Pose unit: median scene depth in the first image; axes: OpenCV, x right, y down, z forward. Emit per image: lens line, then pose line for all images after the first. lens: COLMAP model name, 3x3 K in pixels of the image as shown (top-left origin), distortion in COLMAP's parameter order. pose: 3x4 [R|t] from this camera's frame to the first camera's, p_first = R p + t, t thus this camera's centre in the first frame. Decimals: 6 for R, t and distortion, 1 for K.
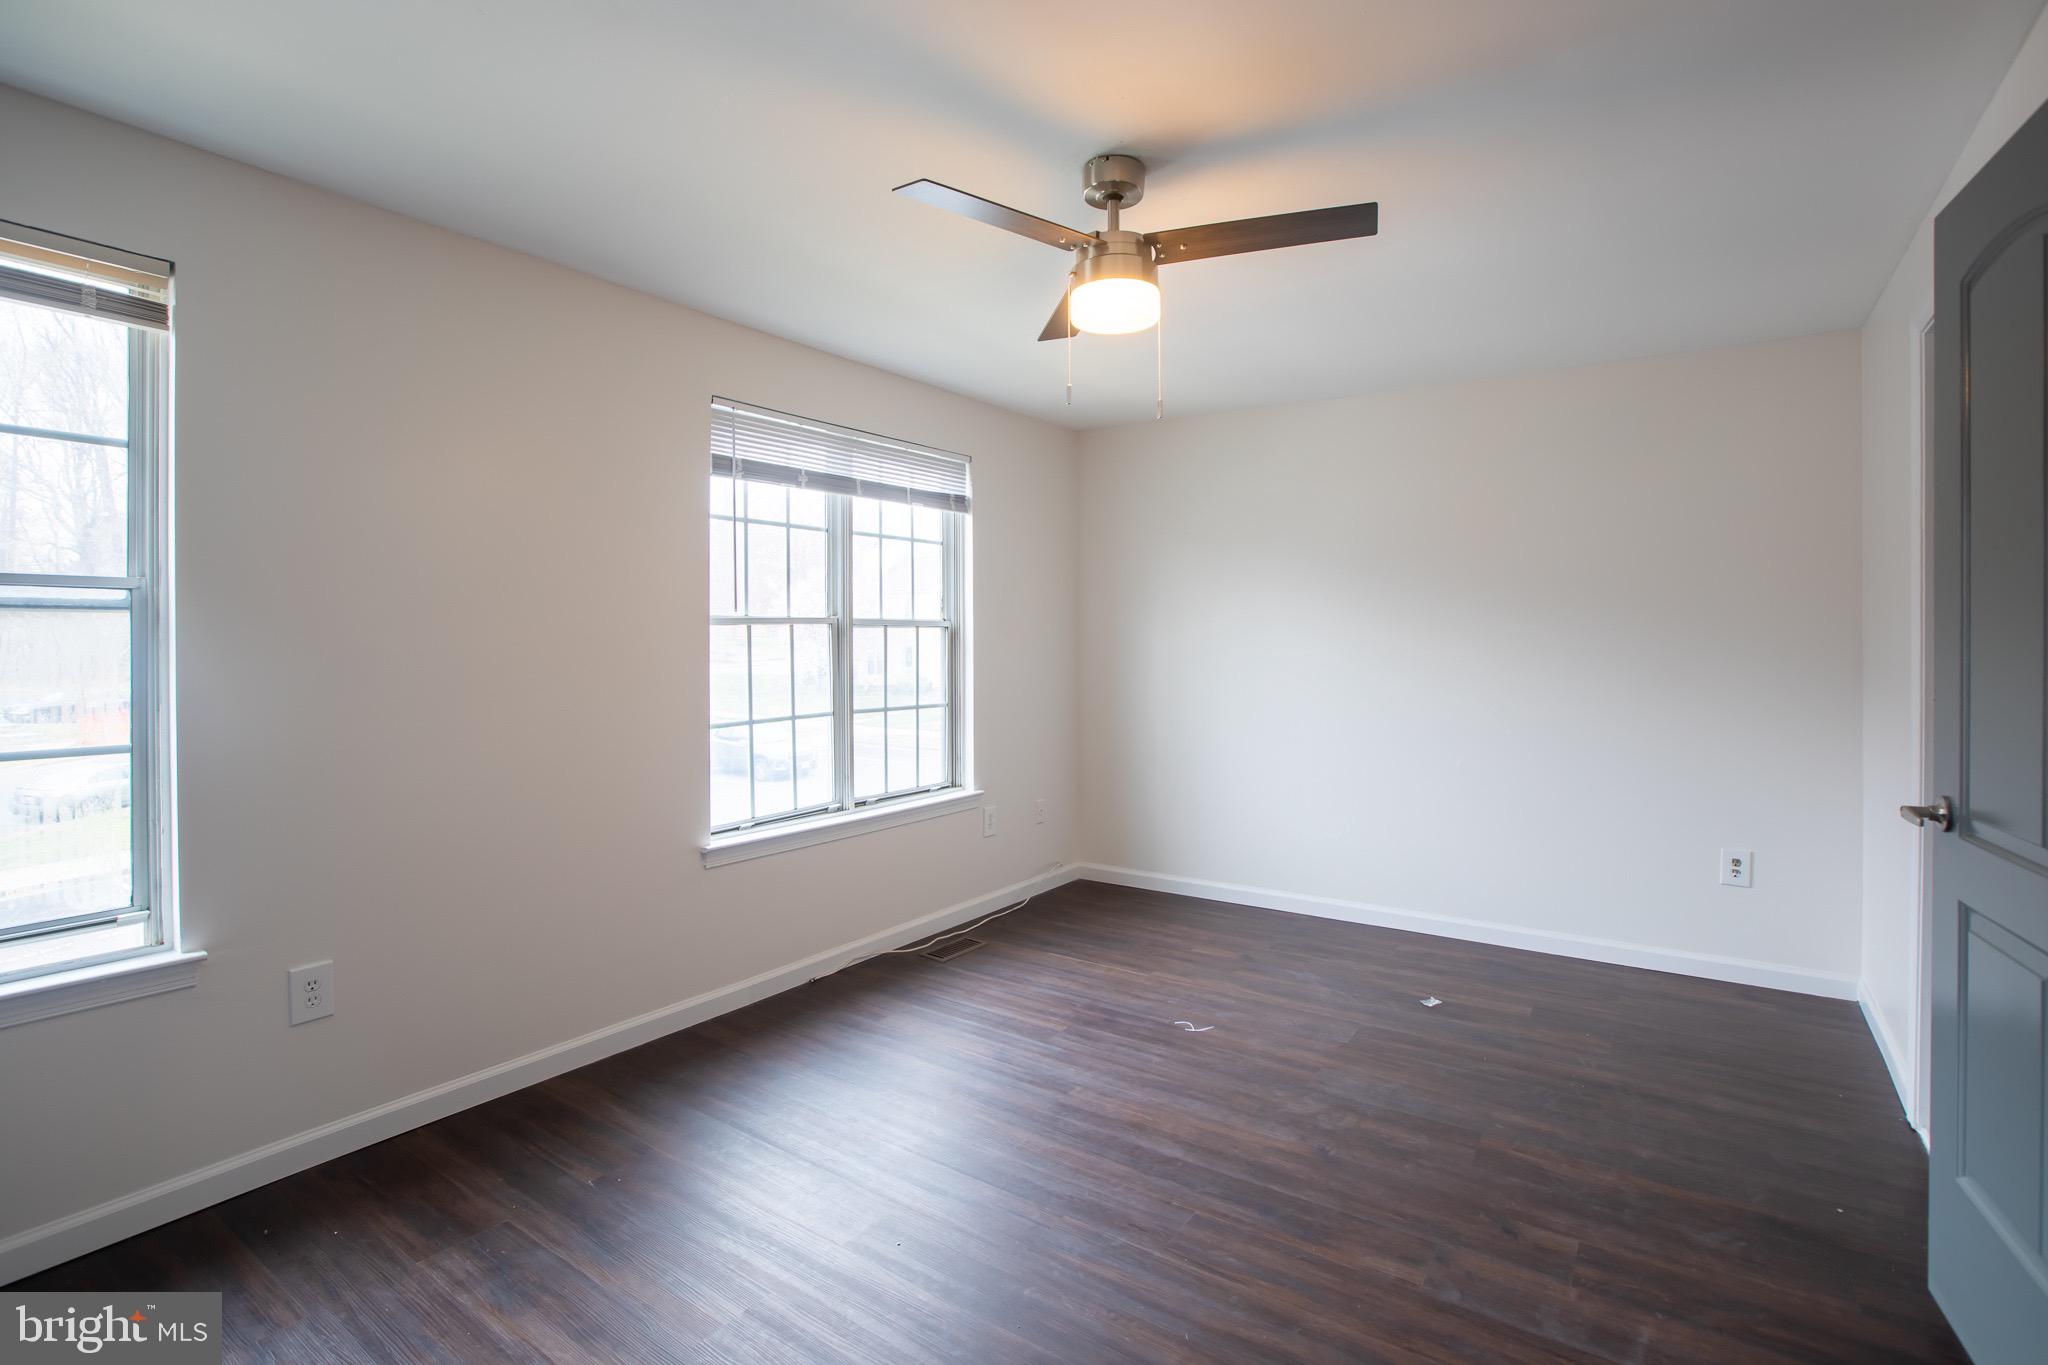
lens RADIAL K [[947.9, 0, 1026.9], [0, 947.9, 636.0], [0, 0, 1]] dist [-0.043378, 0.013096]
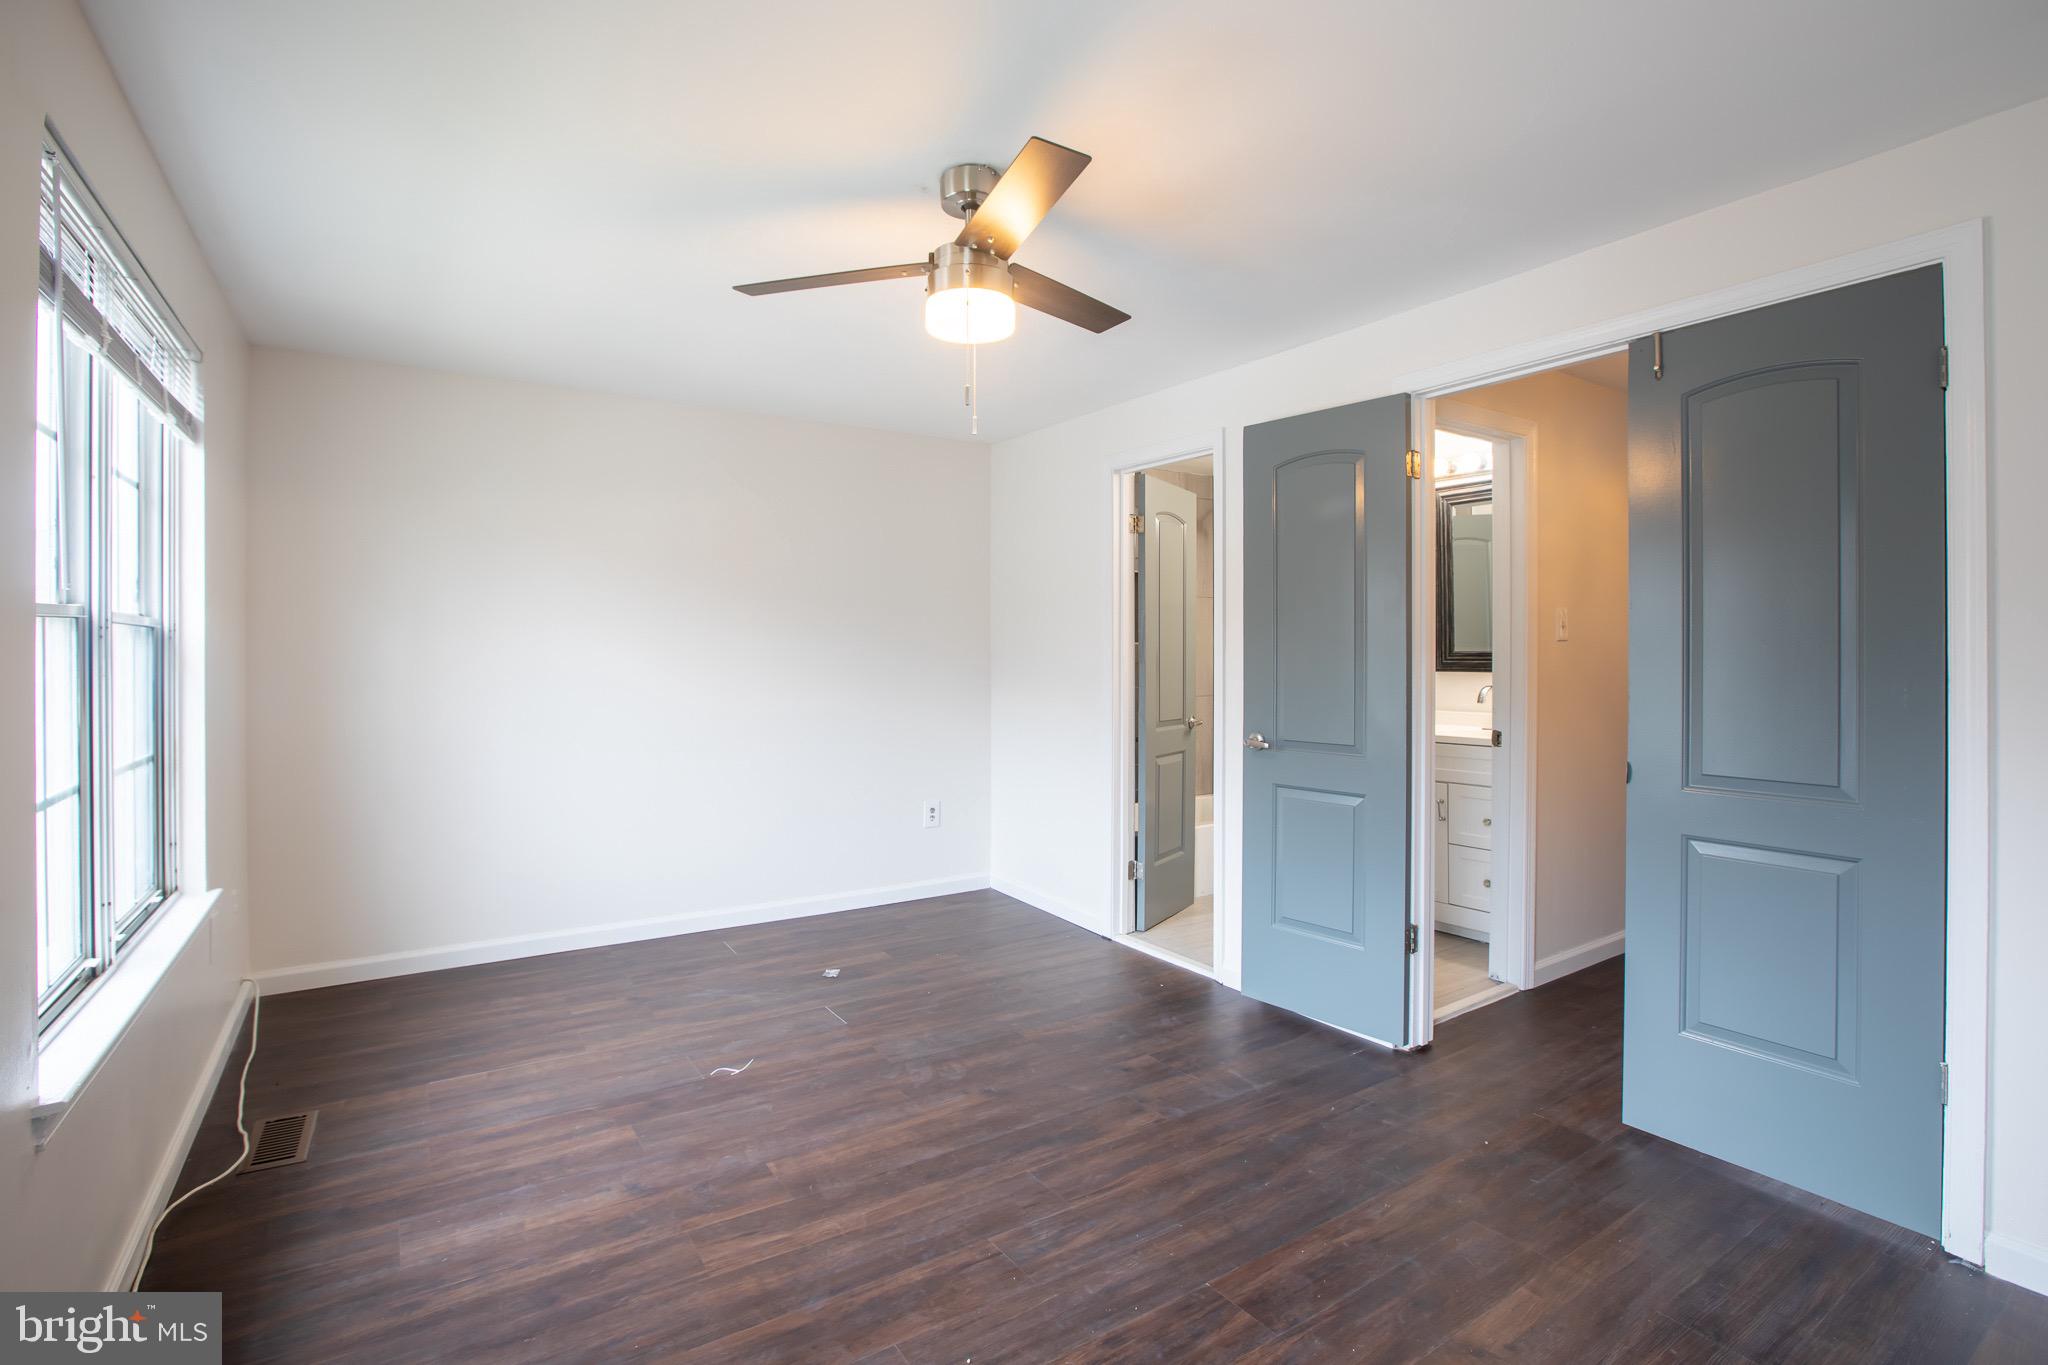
lens RADIAL K [[947.9, 0, 999.2], [0, 947.9, 651.5], [0, 0, 1]] dist [-0.043378, 0.013096]
pose [[0.396393, -0.001409, 0.918080, -0.521587], [-0.006443, 0.999970, 0.004316, 0.000236], [-0.918058, -0.007627, 0.396372, 0.369365]]
